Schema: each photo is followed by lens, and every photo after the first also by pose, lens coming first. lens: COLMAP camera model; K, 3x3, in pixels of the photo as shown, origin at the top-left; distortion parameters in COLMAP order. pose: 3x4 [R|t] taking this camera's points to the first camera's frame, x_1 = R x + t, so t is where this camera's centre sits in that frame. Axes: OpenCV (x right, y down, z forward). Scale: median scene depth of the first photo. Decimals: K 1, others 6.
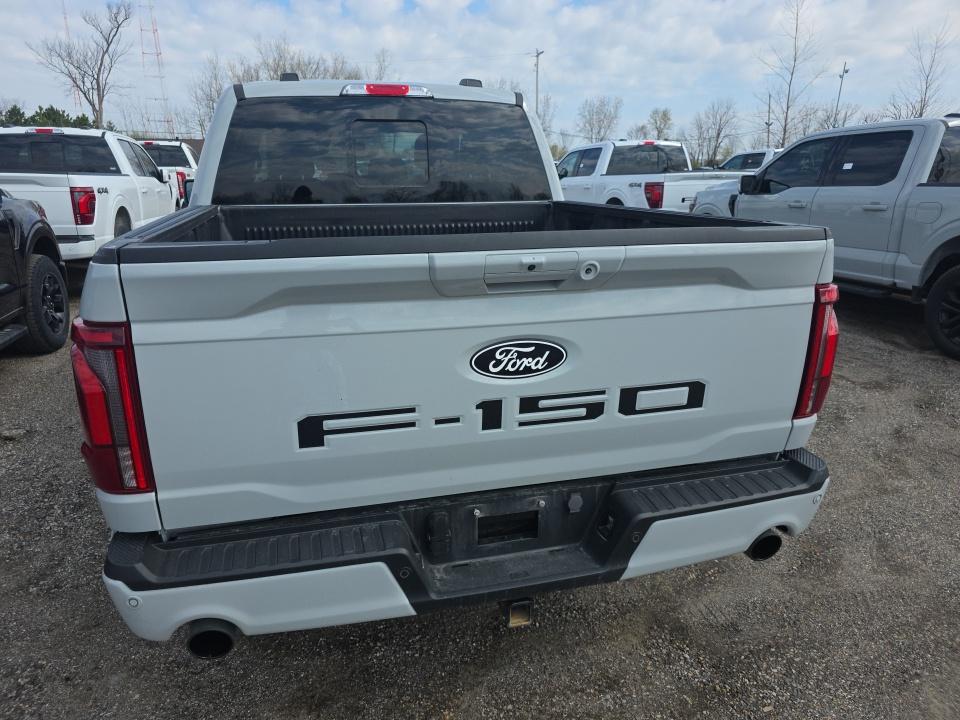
lens RADIAL K [[637.3, 0, 460.6], [0, 637.3, 353.6], [0, 0, 1]] dist [0.058127, -0.061197]
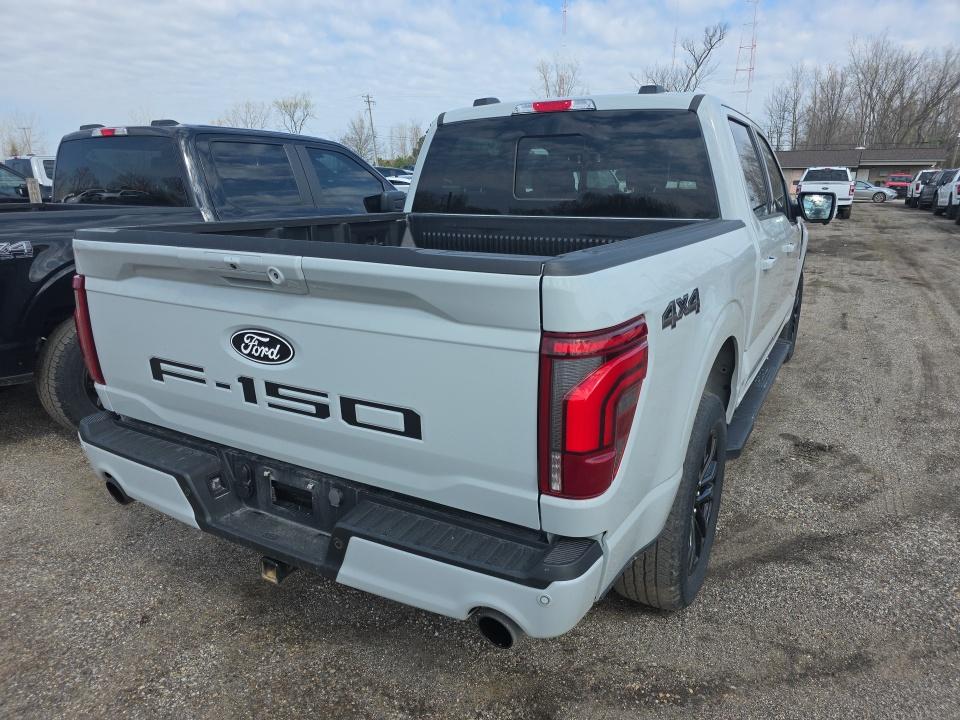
lens RADIAL K [[635.0, 0, 480.0], [0, 635.0, 360.0], [0, 0, 1]] dist [0.051166, -0.045787]
pose [[0.720253, 0.186852, -0.668074, 1.078057], [-0.192125, 0.979100, 0.066711, -0.113233], [0.666576, 0.080305, 0.741099, 0.379818]]
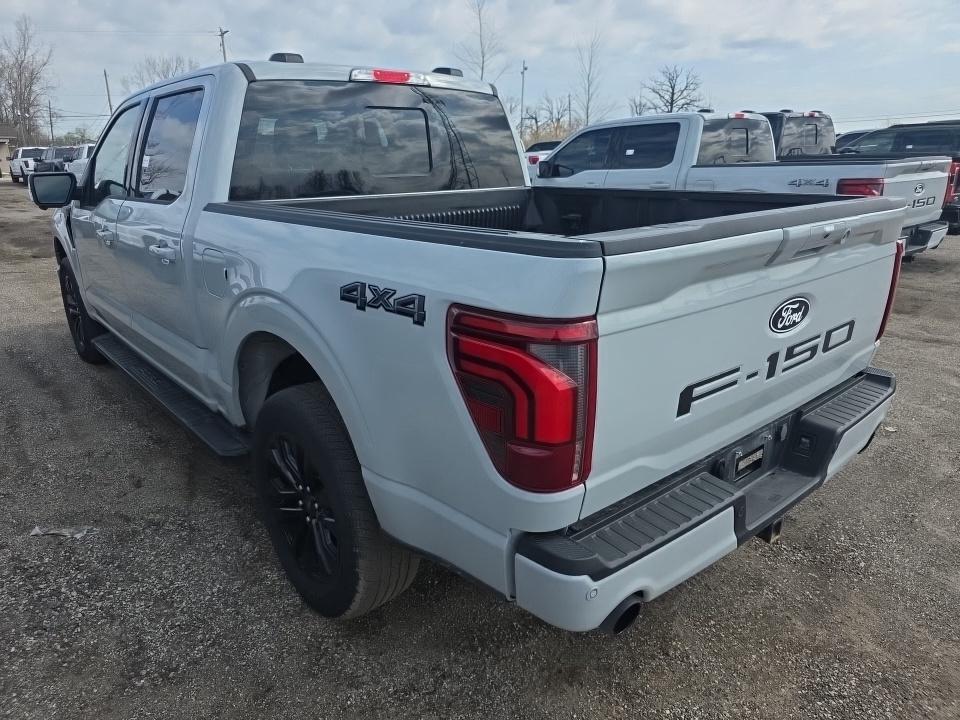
lens RADIAL K [[644.4, 0, 460.3], [0, 644.4, 349.0], [0, 0, 1]] dist [0.035103, -0.035538]
pose [[0.905993, -0.130051, 0.402819, -0.898011], [0.125726, 0.991364, 0.037291, -0.047741], [-0.404190, 0.016859, 0.914520, 0.131226]]
